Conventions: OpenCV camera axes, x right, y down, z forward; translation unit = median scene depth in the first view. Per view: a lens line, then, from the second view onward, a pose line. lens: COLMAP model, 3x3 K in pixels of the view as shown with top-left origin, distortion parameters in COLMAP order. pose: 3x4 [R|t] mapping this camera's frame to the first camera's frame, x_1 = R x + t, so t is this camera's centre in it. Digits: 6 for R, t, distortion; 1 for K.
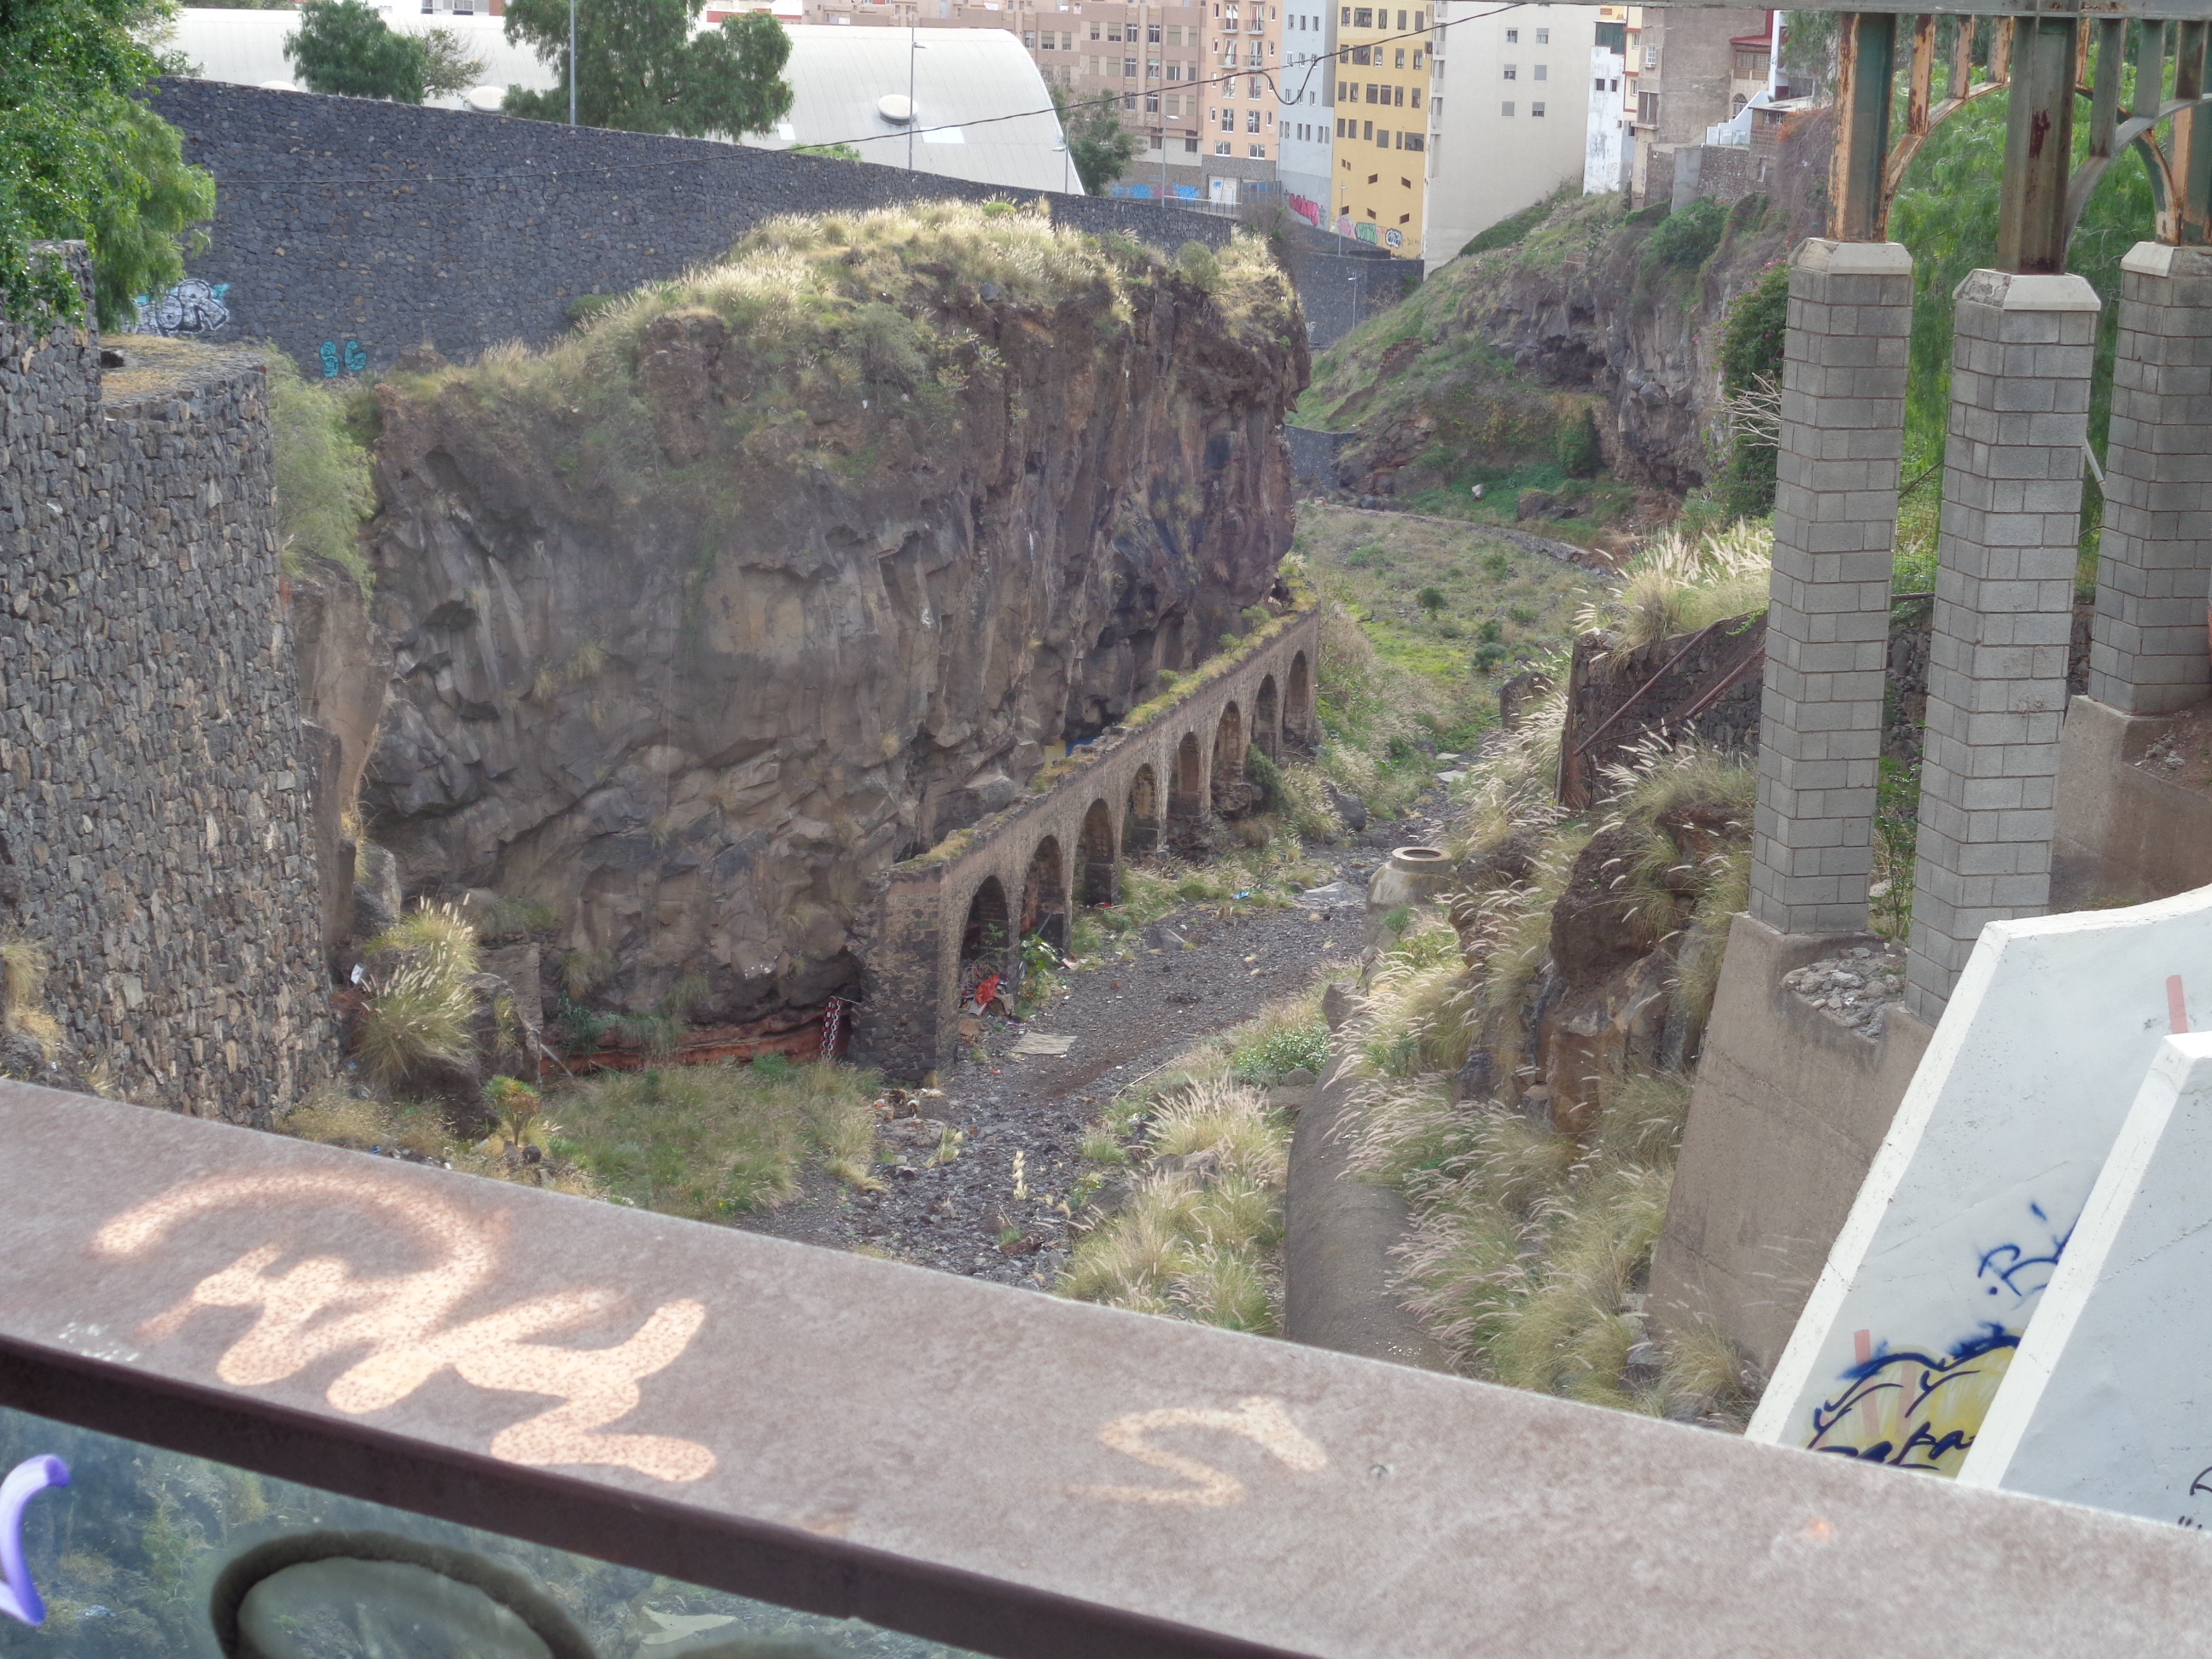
lens RADIAL K [[3863.0, 0, 1105.5], [0, 3863.0, 831.6], [0, 0, 1]] dist [-0.000198, 0.000000]
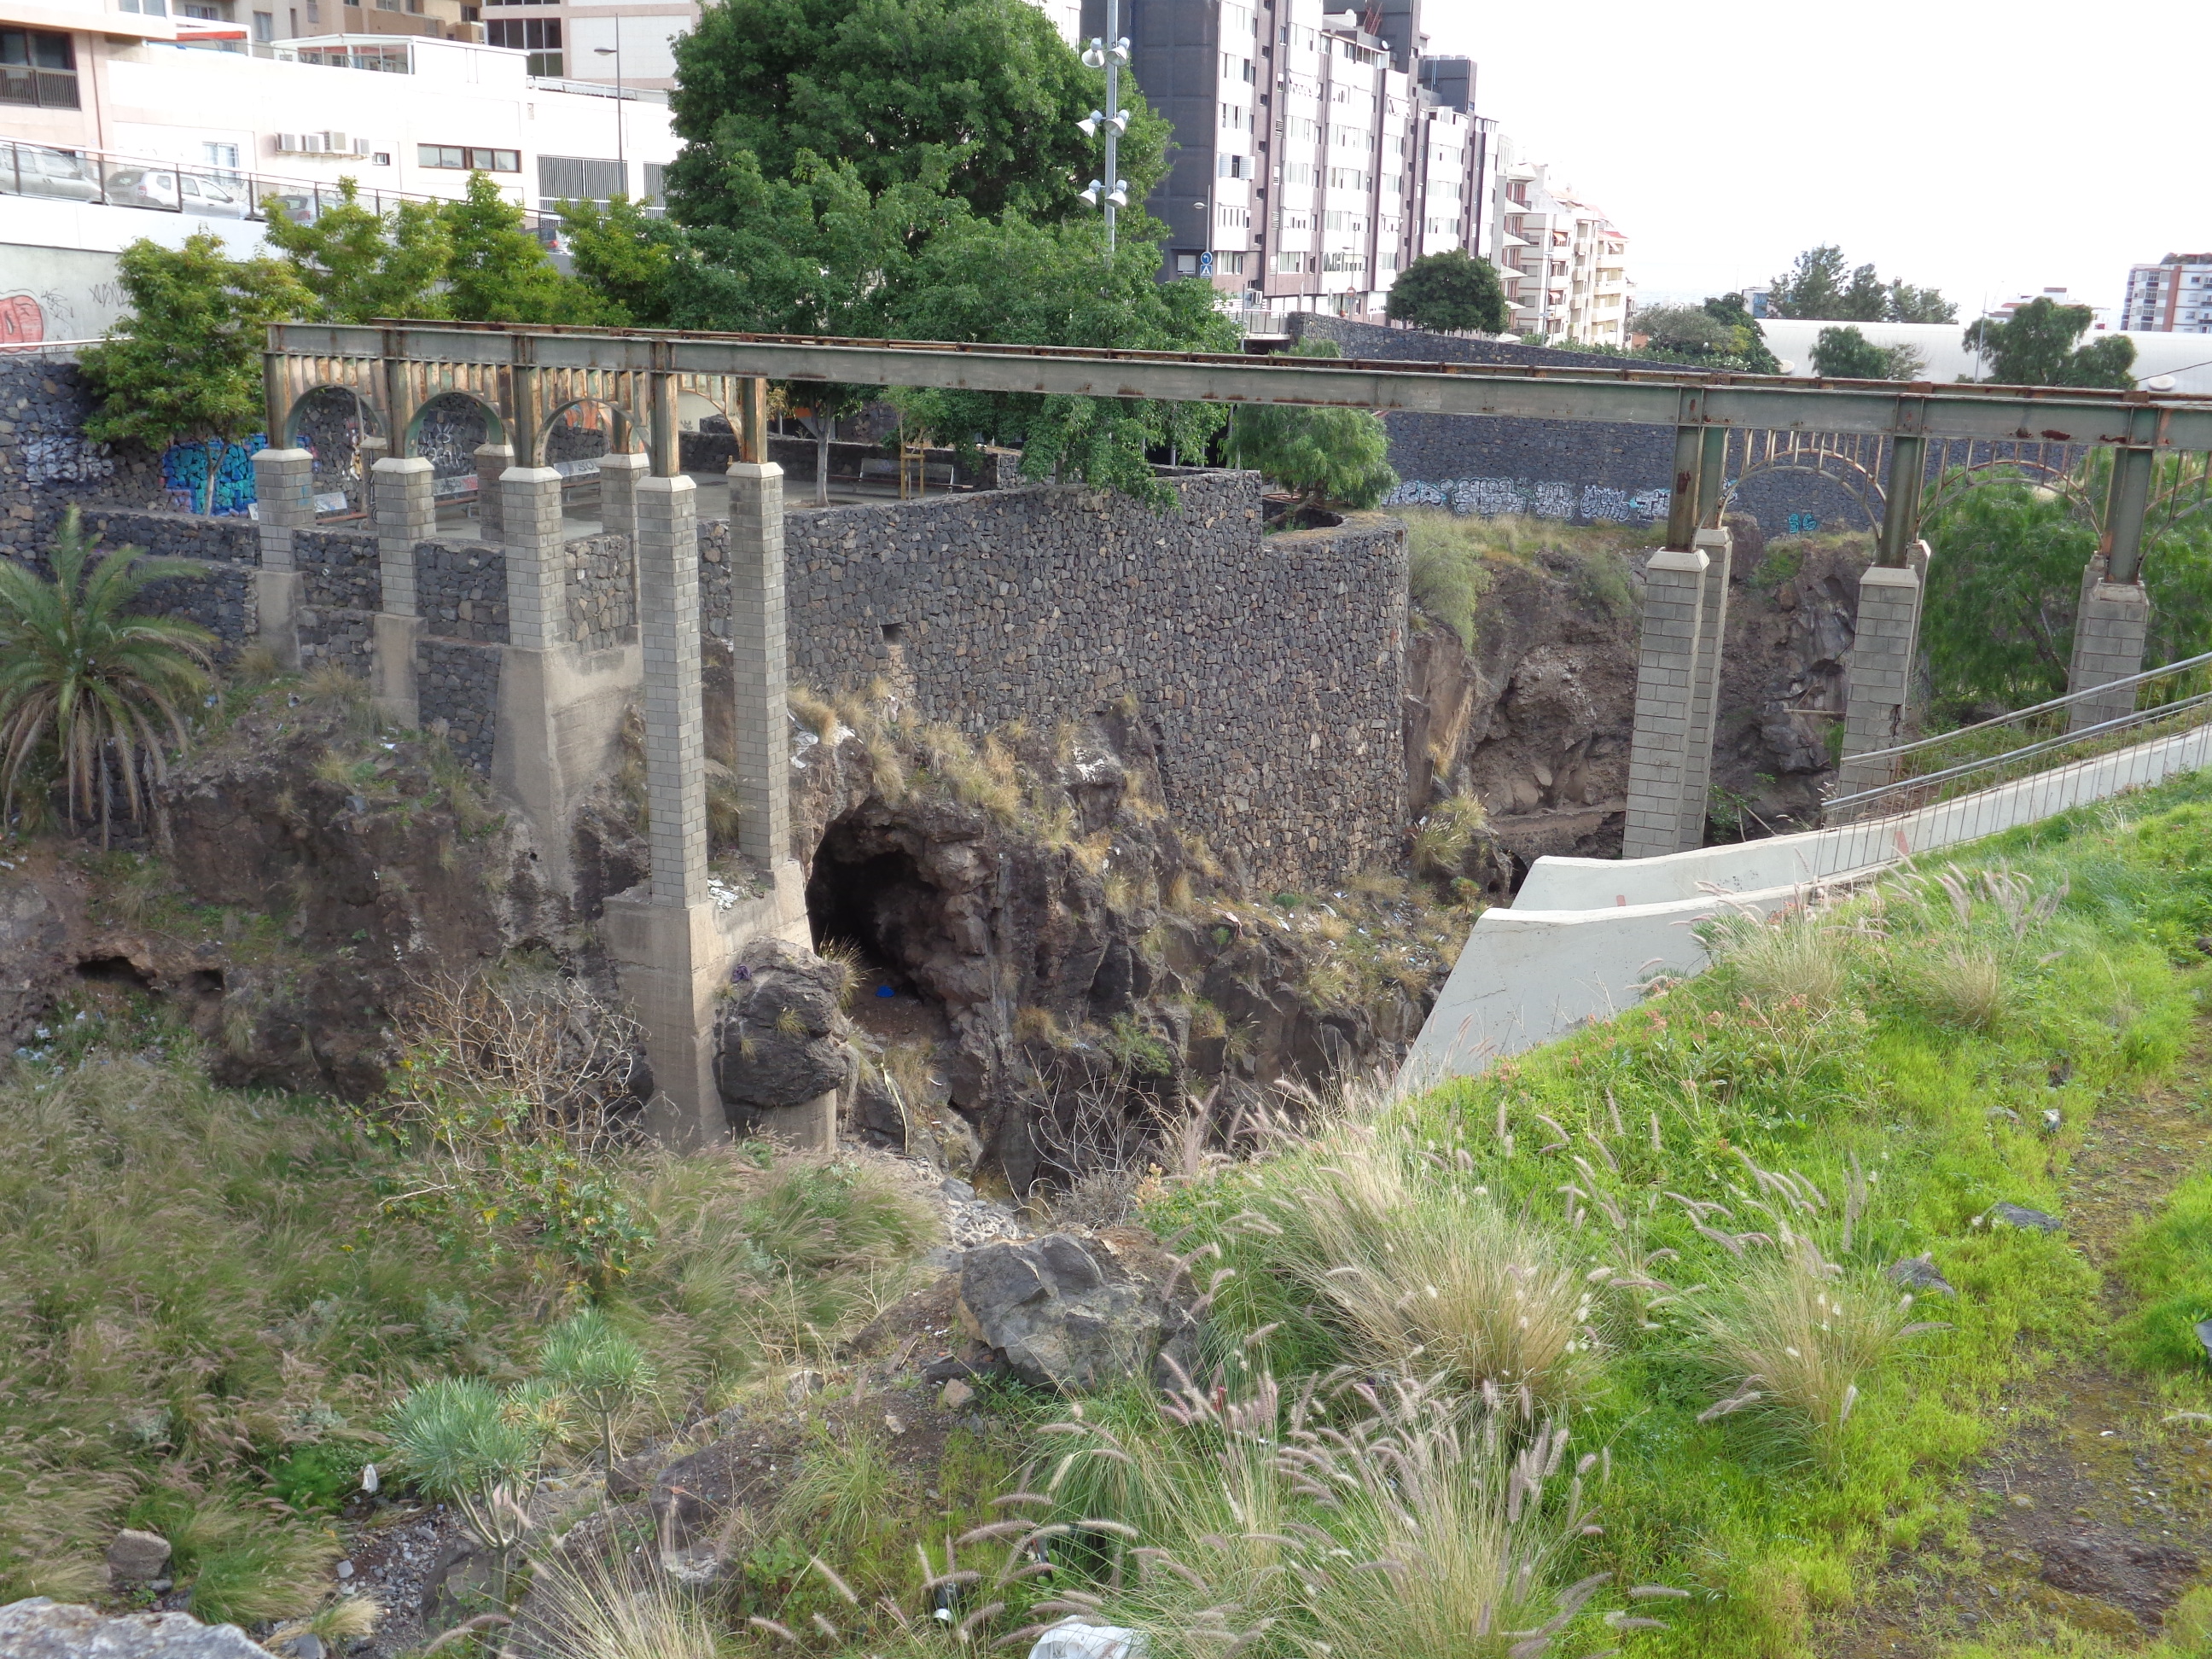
lens RADIAL K [[2119.6, 0, 1098.1], [0, 2119.6, 838.1], [0, 0, 1]] dist [0.003464, 0.000000]
pose [[0.789278, 0.151659, -0.595012, 0.394693], [-0.129530, 0.988336, 0.080091, -0.025908], [0.600218, 0.013858, 0.799716, -0.038523]]
